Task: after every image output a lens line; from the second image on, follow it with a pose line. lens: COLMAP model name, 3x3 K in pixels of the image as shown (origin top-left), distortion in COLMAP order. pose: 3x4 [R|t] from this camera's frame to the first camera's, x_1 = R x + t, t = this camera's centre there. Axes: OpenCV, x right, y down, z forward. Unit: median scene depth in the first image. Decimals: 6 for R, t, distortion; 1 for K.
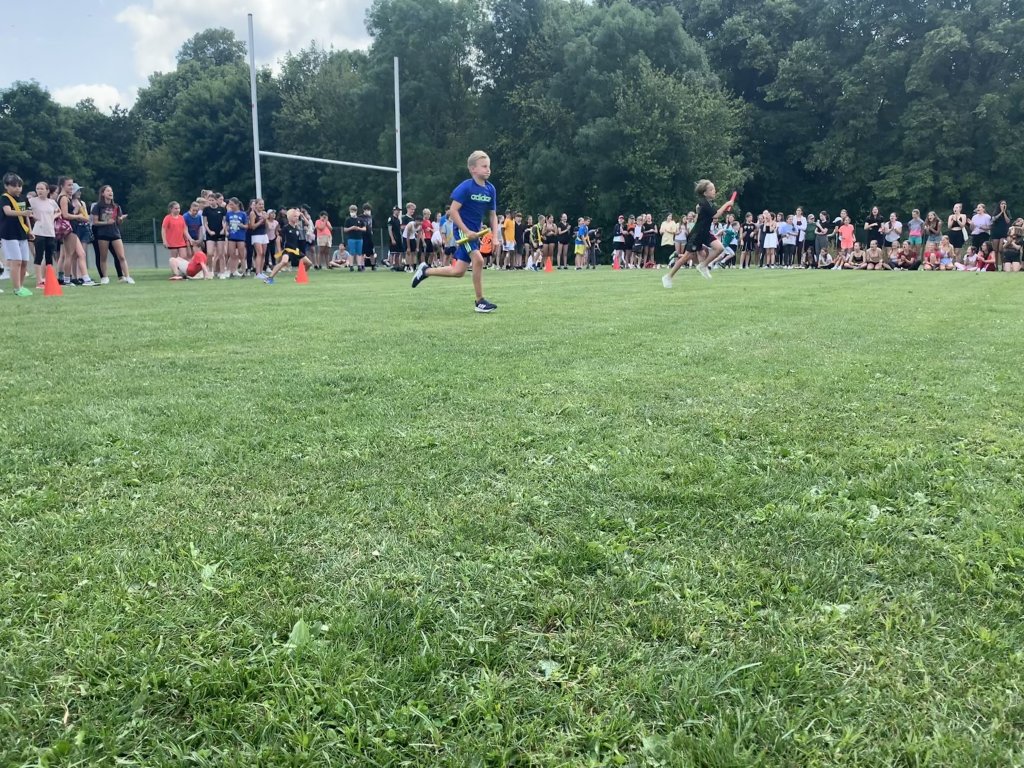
lens RADIAL K [[863.0, 0, 508.2], [0, 863.0, 386.3], [0, 0, 1]] dist [0.046613, -0.060615]
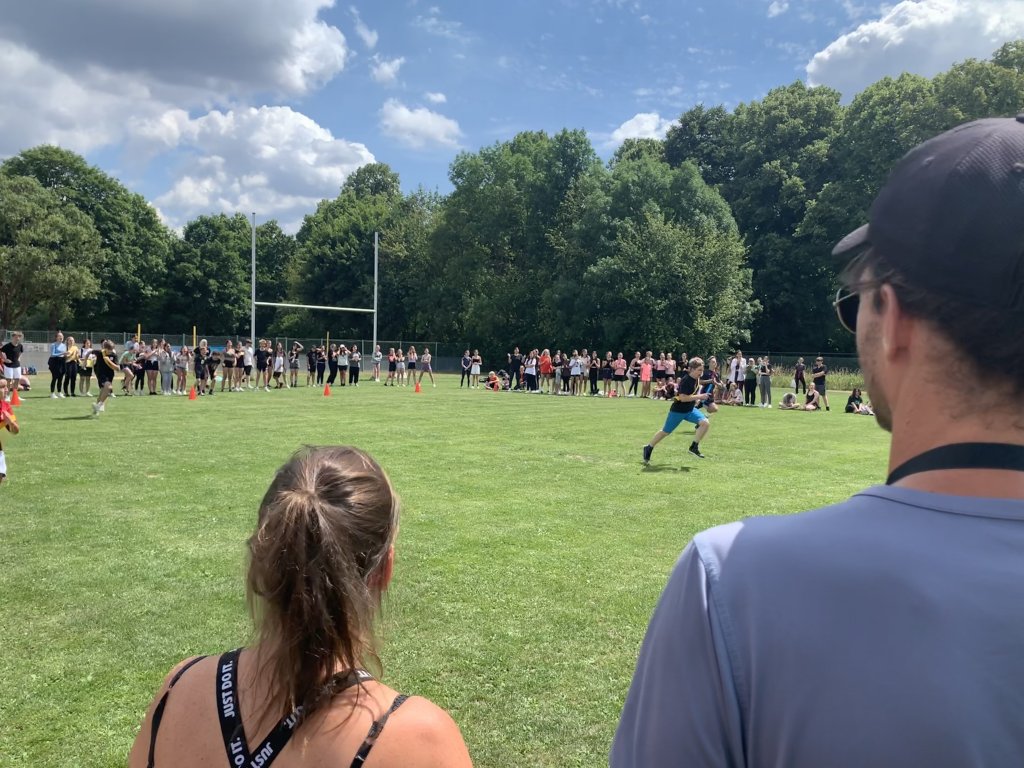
lens RADIAL K [[863.0, 0, 506.7], [0, 863.0, 384.1], [0, 0, 1]] dist [0.046613, -0.060615]
pose [[0.976852, 0.037560, -0.210594, 0.183294], [-0.060849, 0.992585, -0.105222, -0.002614], [0.205081, 0.115601, 0.971894, -0.132409]]
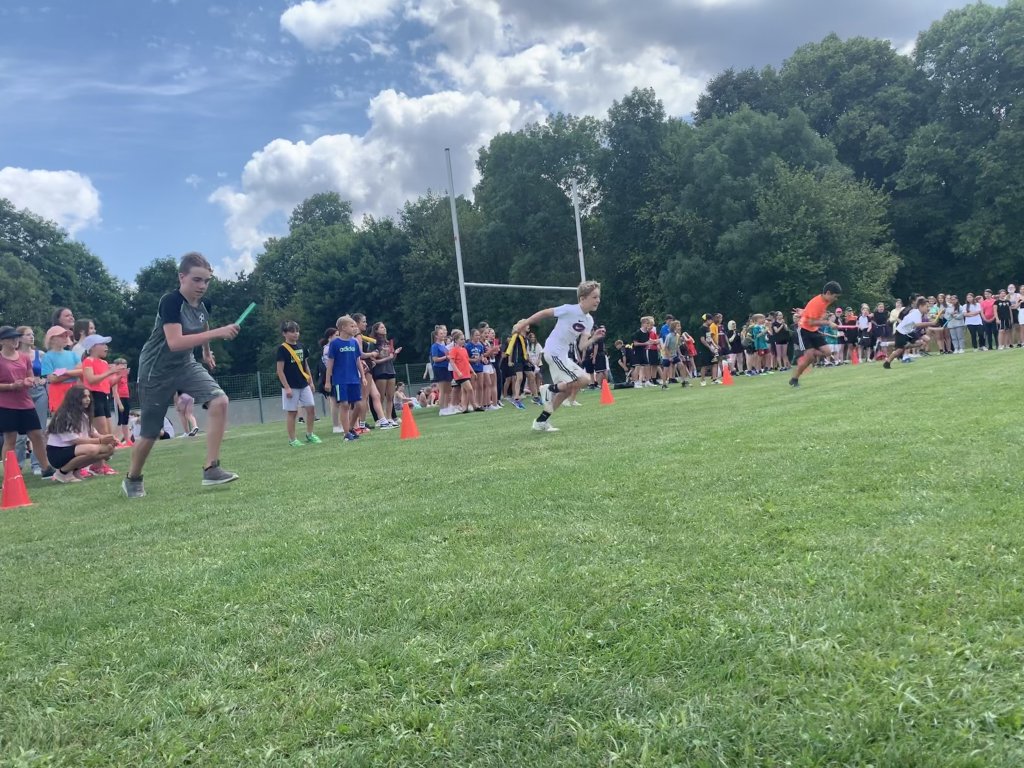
lens RADIAL K [[863.0, 0, 507.1], [0, 863.0, 387.6], [0, 0, 1]] dist [0.046613, -0.060615]
pose [[0.990469, -0.098963, -0.095798, -0.065749], [0.084229, 0.985511, -0.147218, -0.003553], [0.108979, 0.137746, 0.984454, 0.028844]]
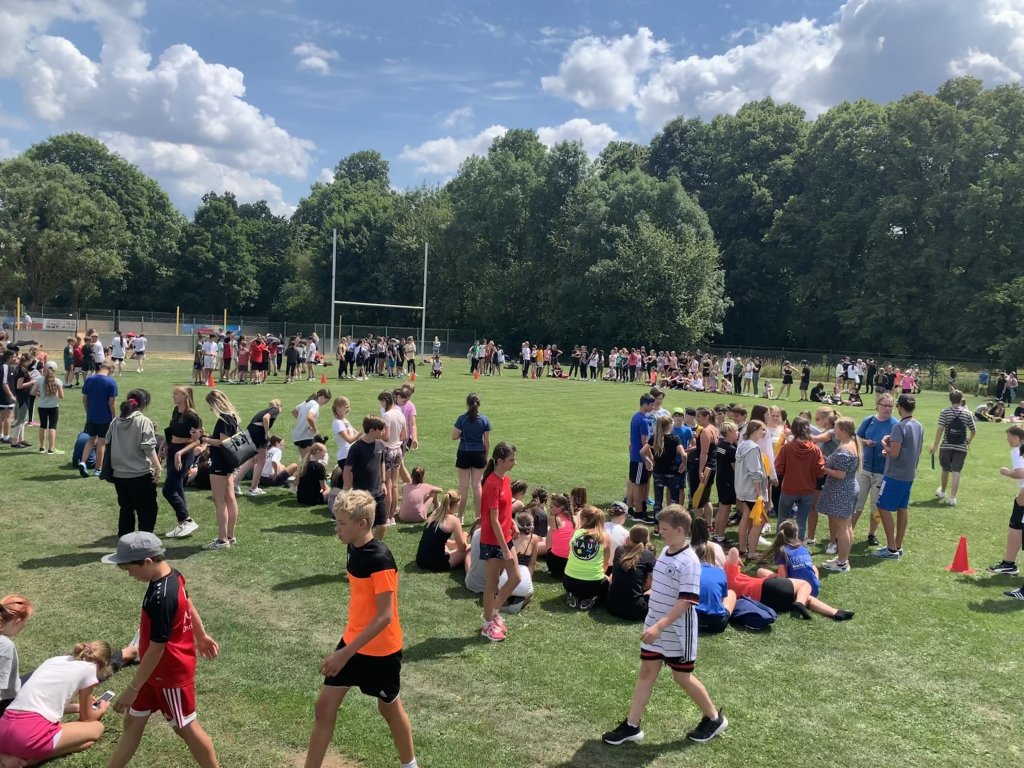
lens RADIAL K [[863.0, 0, 507.9], [0, 863.0, 377.8], [0, 0, 1]] dist [0.046613, -0.060615]
pose [[0.985637, 0.060494, -0.157671, 0.146334], [-0.074955, 0.993346, -0.087443, 0.004927], [0.151332, 0.098006, 0.983612, -0.279414]]
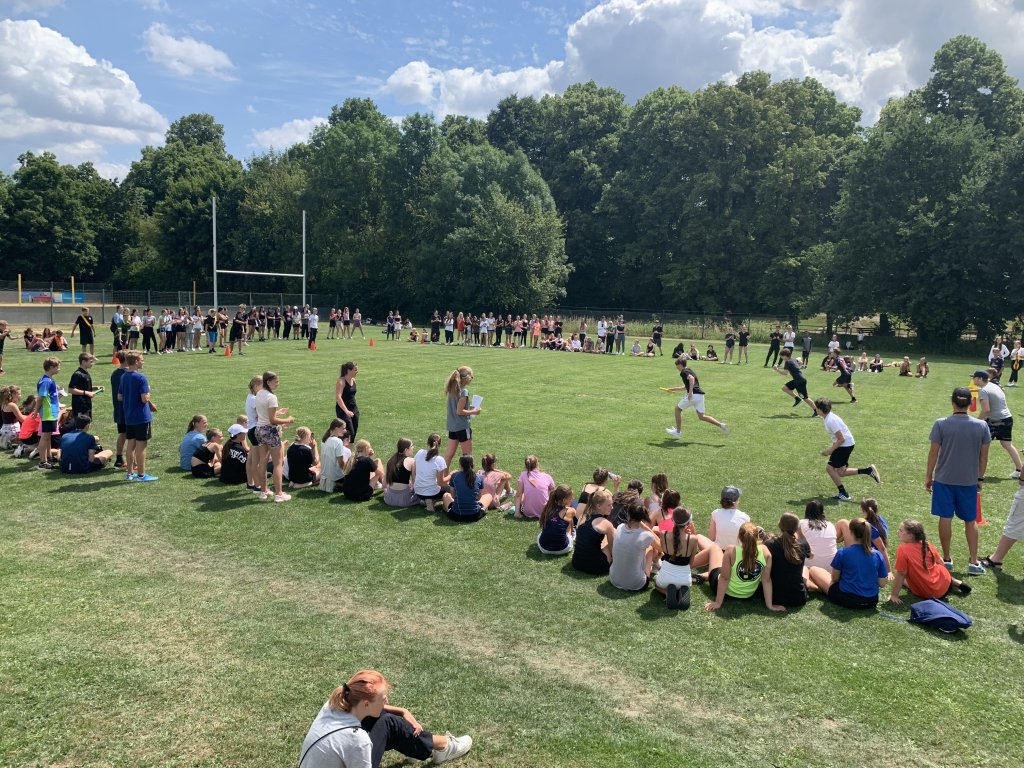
lens RADIAL K [[784.6, 0, 513.7], [0, 784.6, 390.3], [0, 0, 1]] dist [0.024338, -0.024613]
pose [[0.997241, 0.031647, 0.067147, 0.090987], [-0.029893, 0.999189, -0.026968, -0.000922], [-0.067946, 0.024886, 0.997379, -0.264889]]
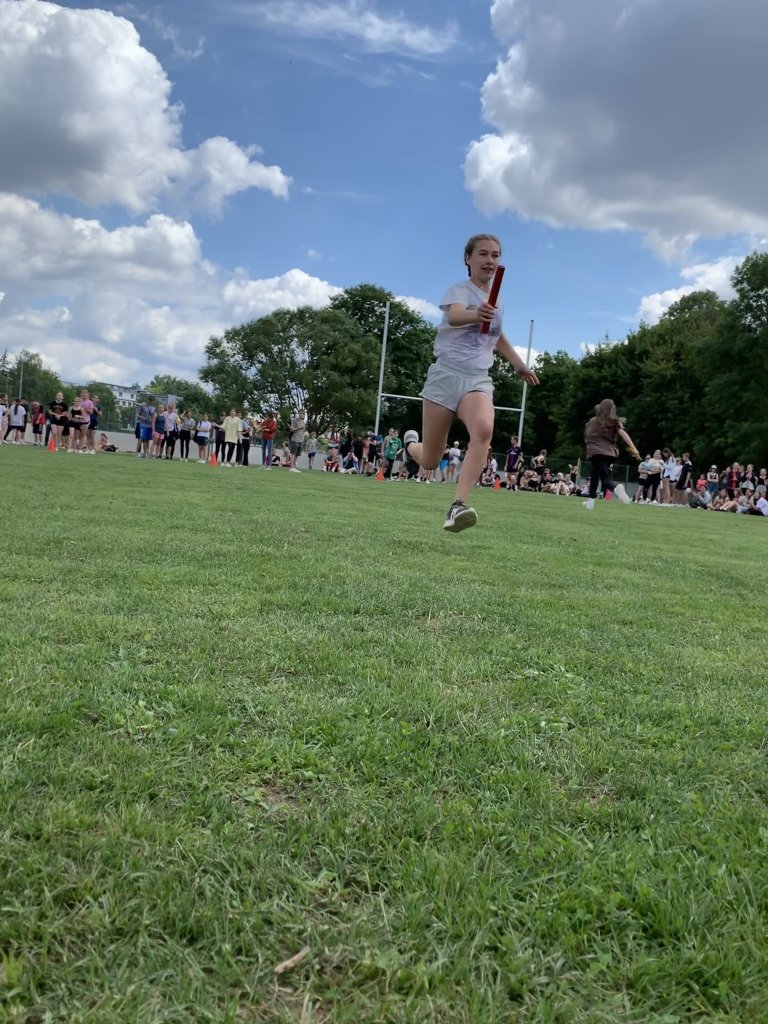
lens RADIAL K [[863.0, 0, 384.6], [0, 863.0, 494.7], [0, 0, 1]] dist [0.046613, -0.060615]
pose [[0.714054, 0.090193, -0.694257, 0.286769], [-0.199005, 0.976908, -0.077767, -0.004337], [0.671211, 0.193690, 0.715514, 0.027983]]
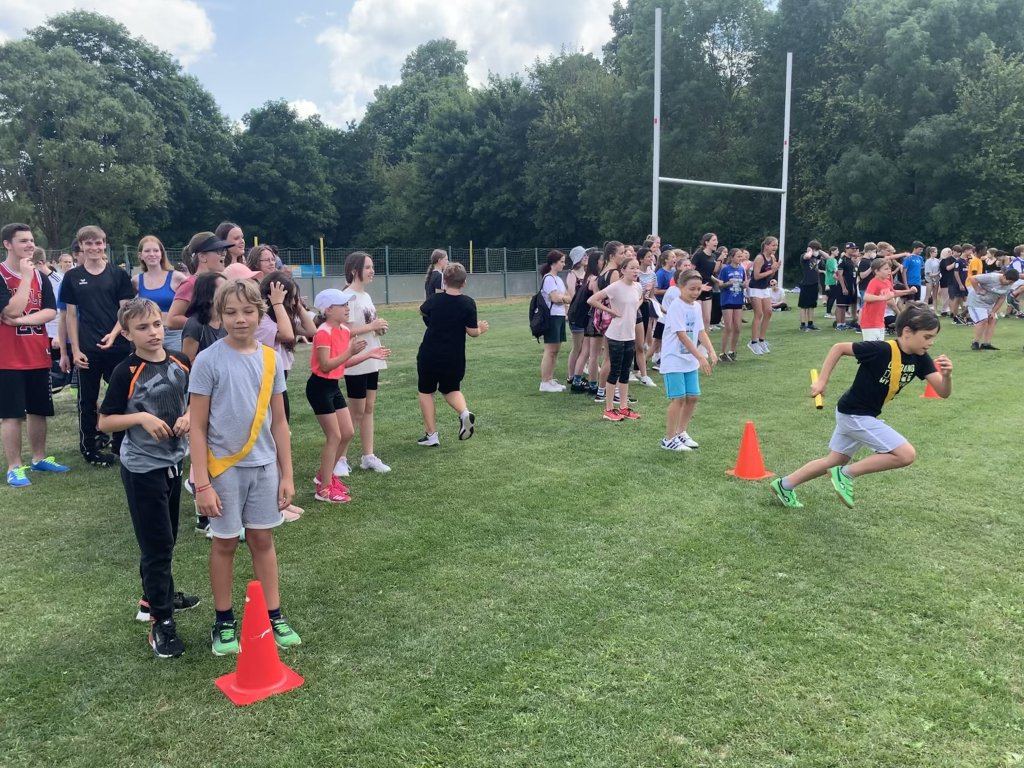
lens RADIAL K [[863.0, 0, 509.5], [0, 863.0, 381.3], [0, 0, 1]] dist [0.046613, -0.060615]
pose [[0.981652, 0.021178, -0.189503, -0.110515], [-0.022424, 0.999739, -0.004434, -0.030424], [0.189360, 0.008602, 0.981870, 0.074205]]
